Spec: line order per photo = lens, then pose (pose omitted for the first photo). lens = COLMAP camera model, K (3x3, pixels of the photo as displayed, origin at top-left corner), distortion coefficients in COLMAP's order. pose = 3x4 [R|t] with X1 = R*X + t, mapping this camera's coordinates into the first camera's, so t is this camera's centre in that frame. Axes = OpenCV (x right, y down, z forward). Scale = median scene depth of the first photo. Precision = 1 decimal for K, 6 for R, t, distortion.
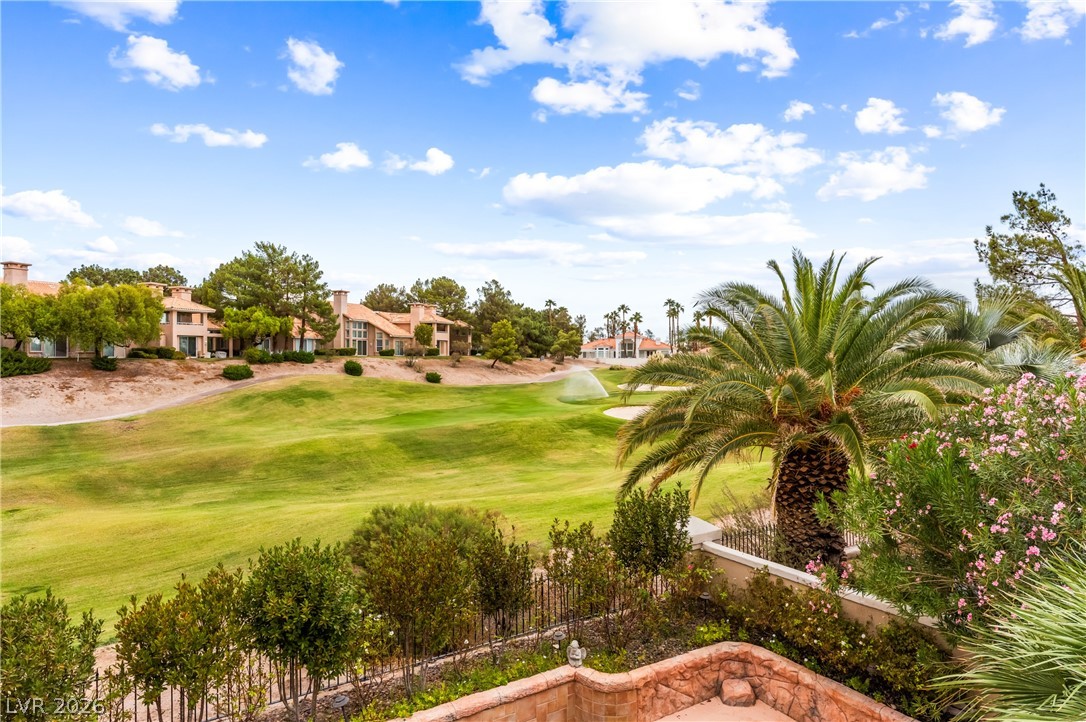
lens RADIAL K [[661.7, 0, 558.9], [0, 661.7, 363.1], [0, 0, 1]] dist [-0.014684, 0.011382]
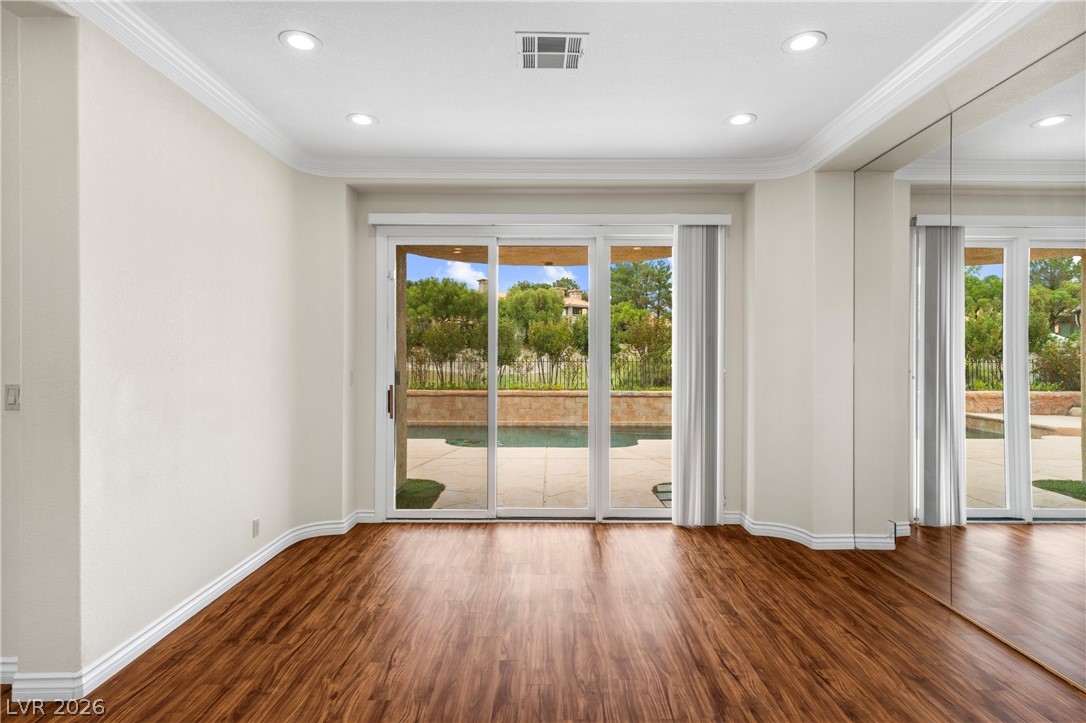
lens RADIAL K [[572.6, 0, 536.3], [0, 572.6, 362.3], [0, 0, 1]] dist [-0.001677, 0.003932]
pose [[0.828786, 0.009223, -0.559490, 0.082545], [-0.010204, 0.999947, 0.001368, 0.068487], [0.559473, 0.004576, 0.828836, -0.114613]]
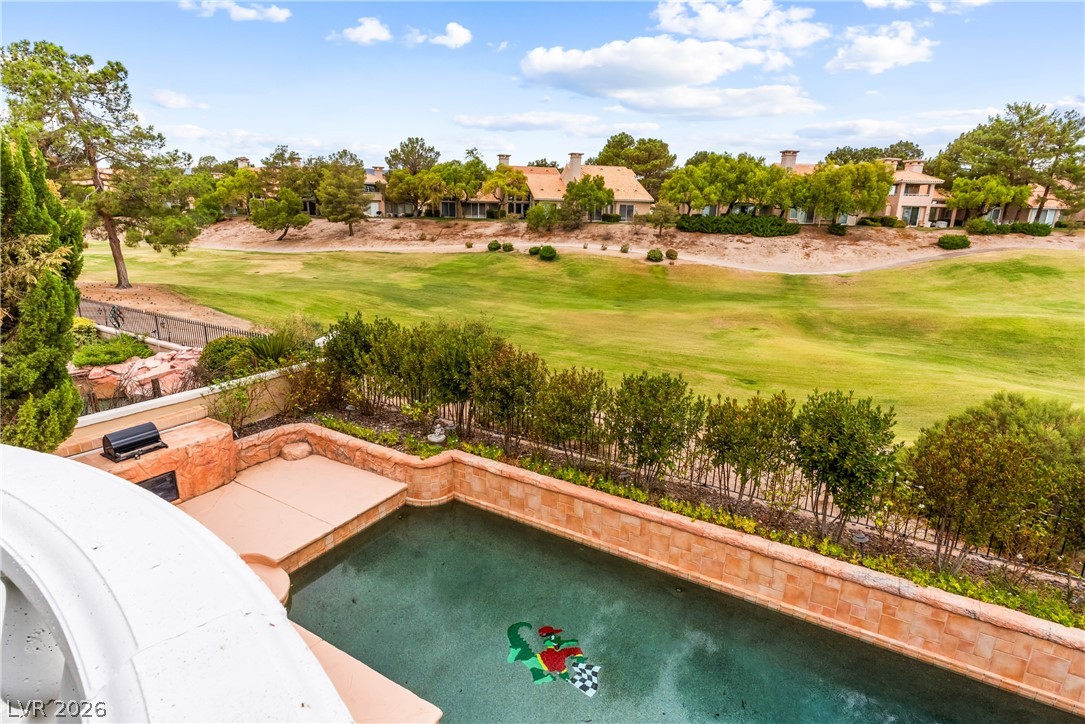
lens RADIAL K [[536.3, 0, 535.2], [0, 536.3, 369.5], [0, 0, 1]] dist [-0.001774, -0.000730]
pose [[0.437440, 0.256345, -0.861936, 0.022127], [-0.031721, 0.962310, 0.270099, -0.000191], [0.898688, -0.090811, 0.429084, 0.018249]]
